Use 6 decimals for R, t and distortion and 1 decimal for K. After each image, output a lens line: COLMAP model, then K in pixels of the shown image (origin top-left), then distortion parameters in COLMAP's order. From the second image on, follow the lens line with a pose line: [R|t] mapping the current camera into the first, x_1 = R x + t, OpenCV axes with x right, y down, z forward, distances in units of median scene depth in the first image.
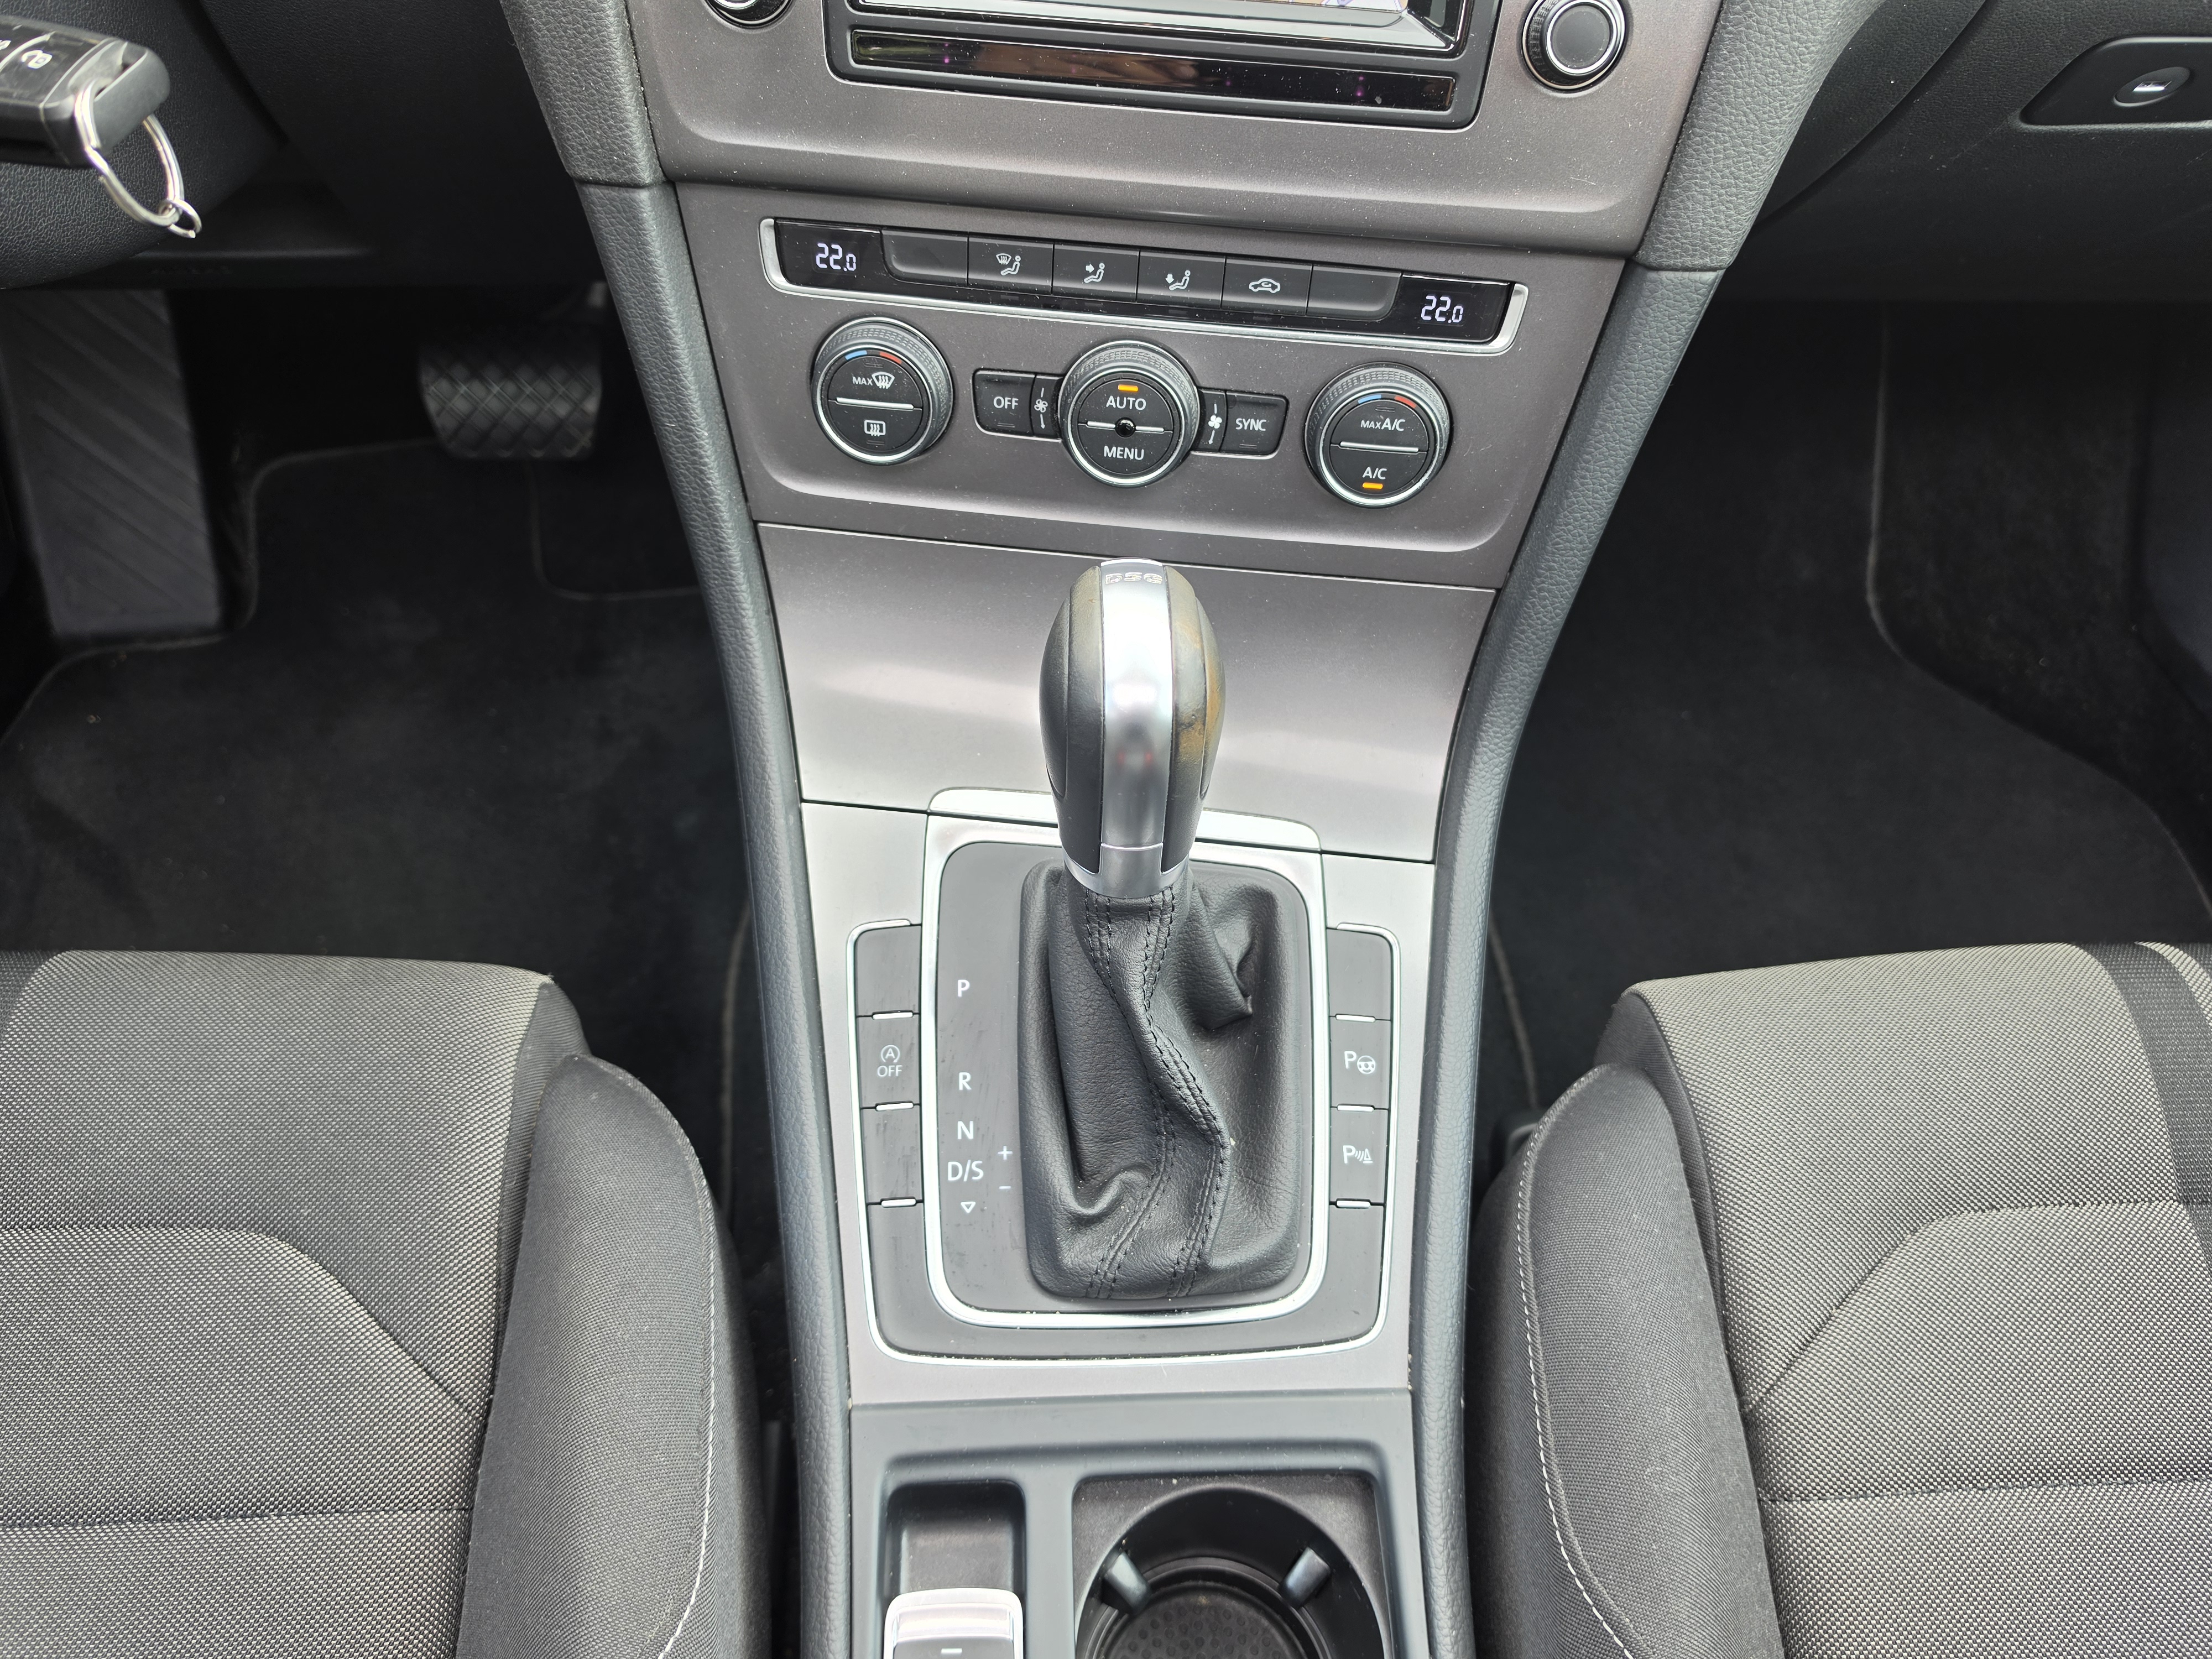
lens RADIAL K [[1536.2, 0, 1103.3], [0, 1536.2, 798.3], [0, 0, 1]] dist [0.037091, -0.051024]
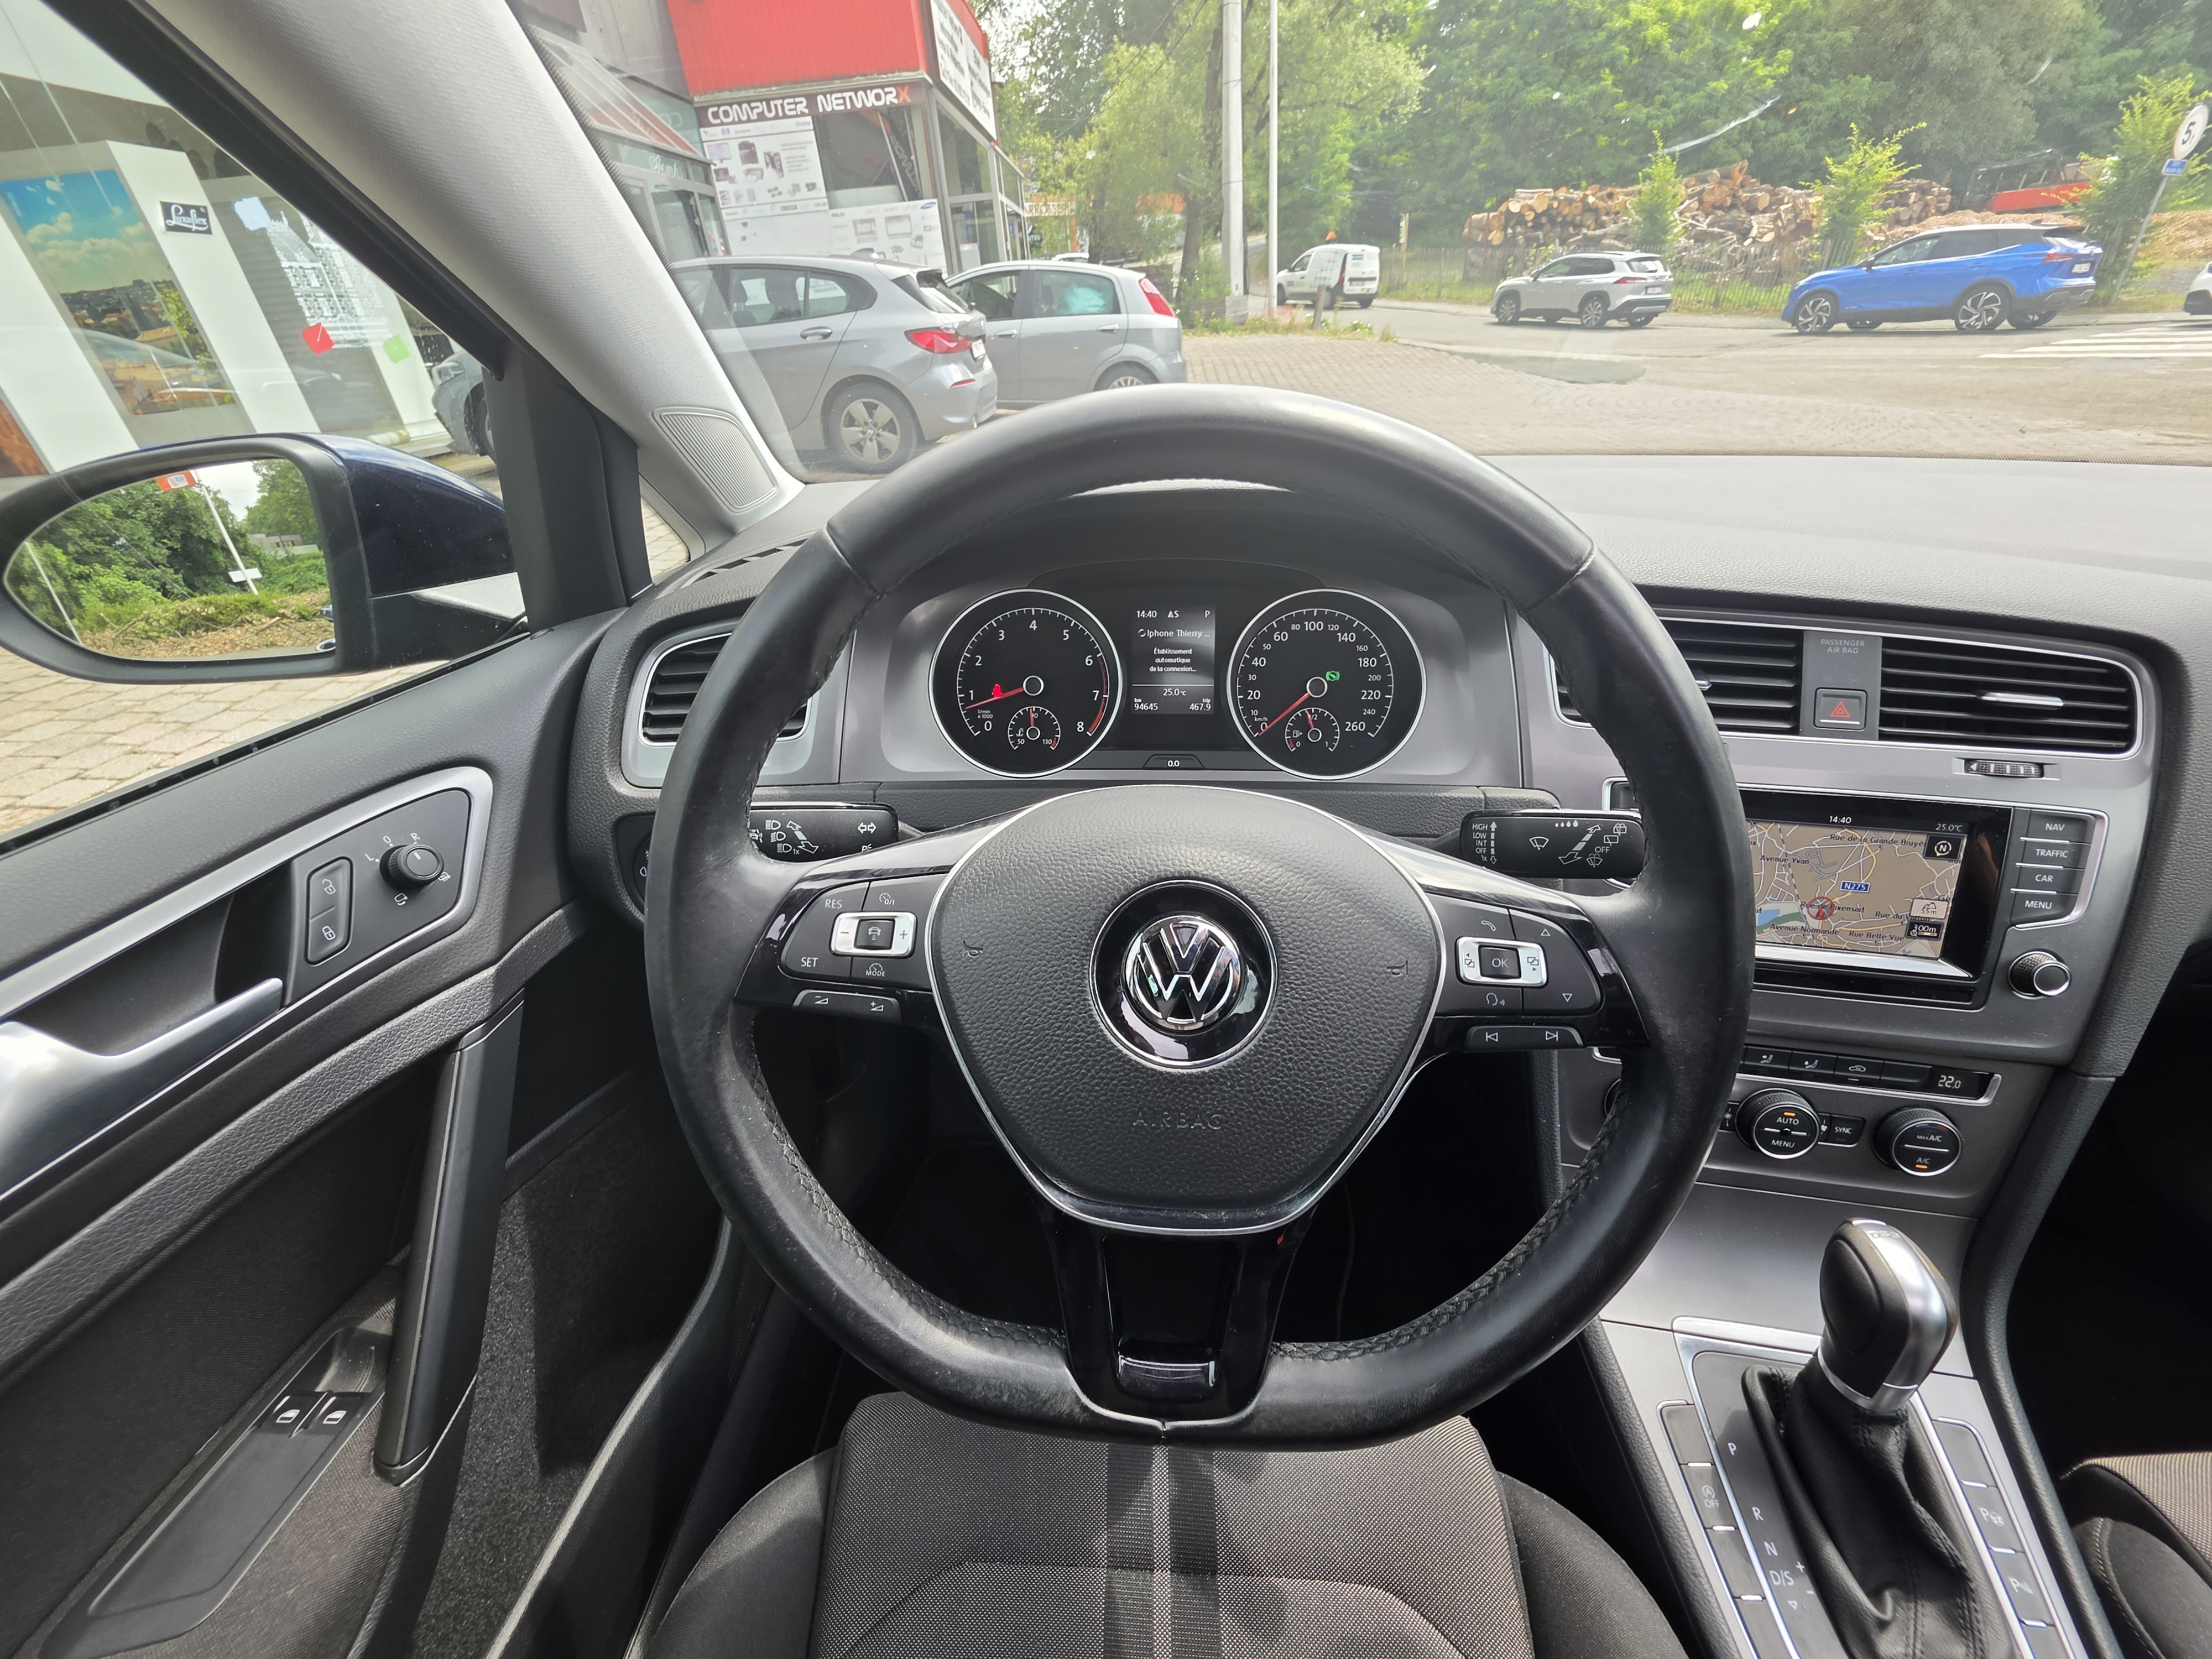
lens RADIAL K [[894.0, 0, 1103.3], [0, 894.0, 827.4], [0, 0, 1]] dist [-0.005281, 0.000509]
pose [[0.994796, 0.007143, -0.101634, -0.758318], [-0.044352, 0.928421, -0.368872, -0.140786], [0.091724, 0.371460, 0.923907, -0.310850]]
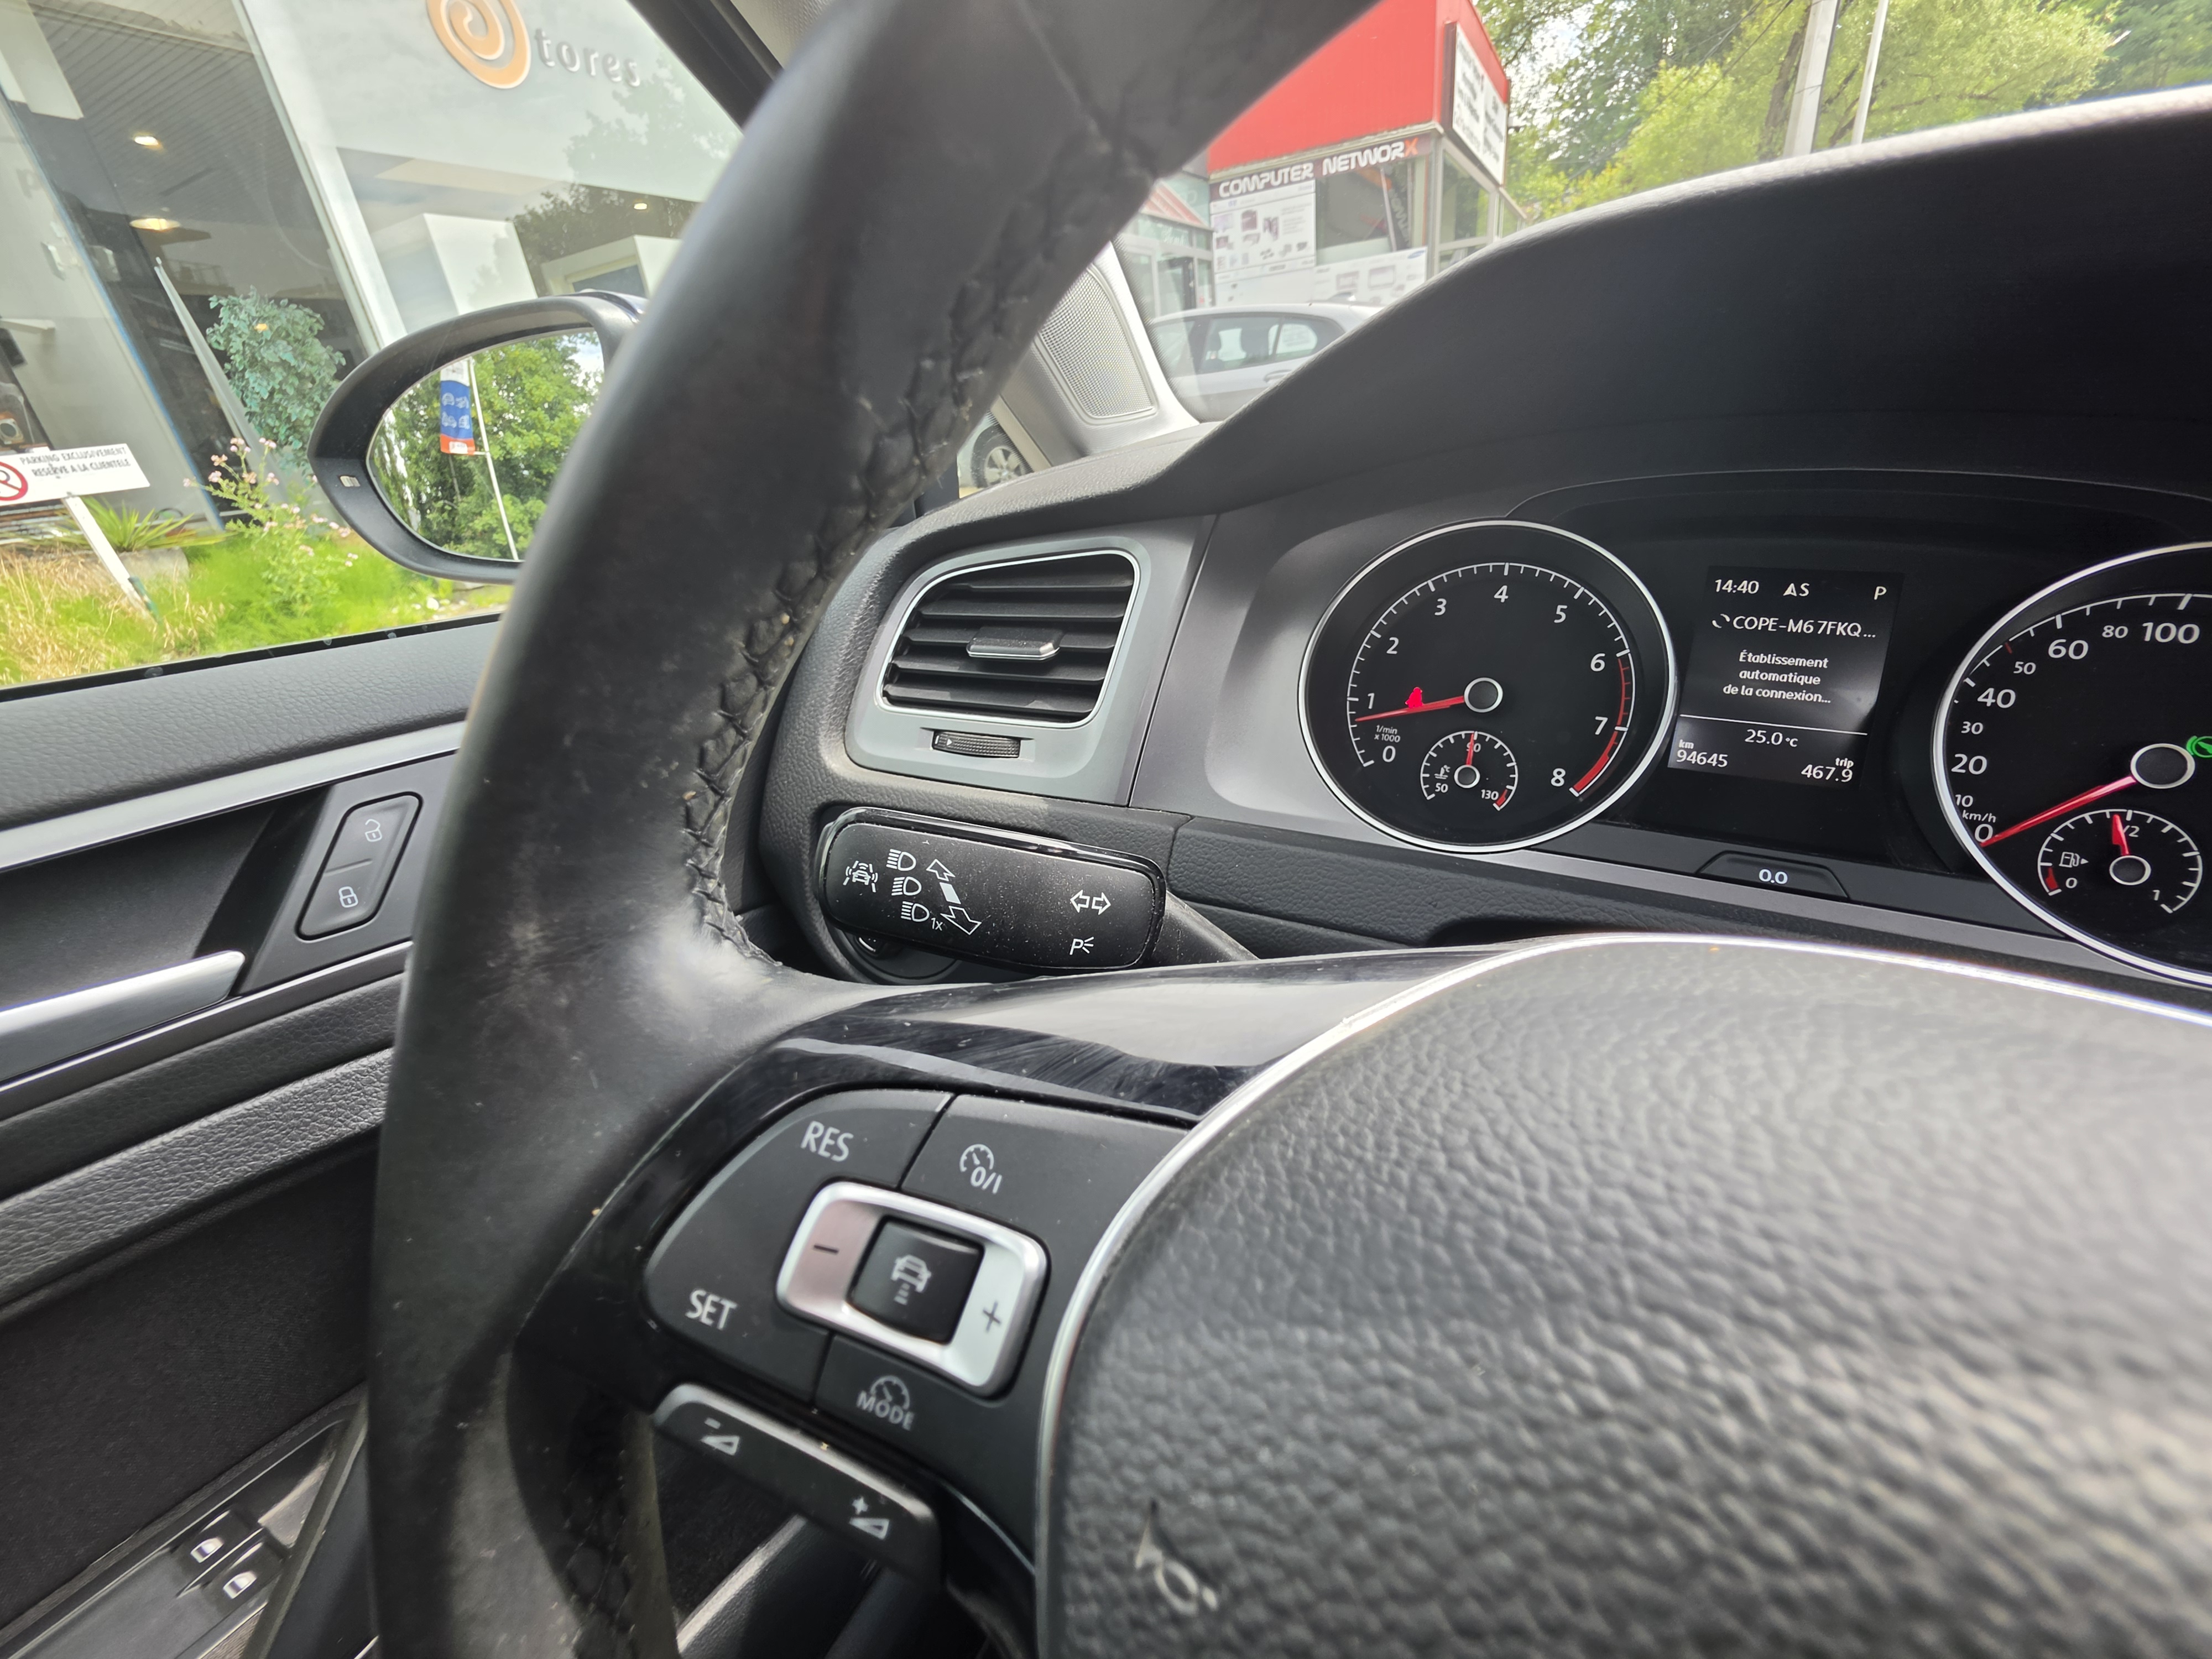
lens RADIAL K [[894.0, 0, 1109.4], [0, 894.0, 828.3], [0, 0, 1]] dist [-0.005281, 0.000509]
pose [[0.855766, 0.165648, -0.490128, -0.879917], [-0.358395, 0.873035, -0.330702, -0.357378], [0.373118, 0.458663, 0.806481, 0.150434]]
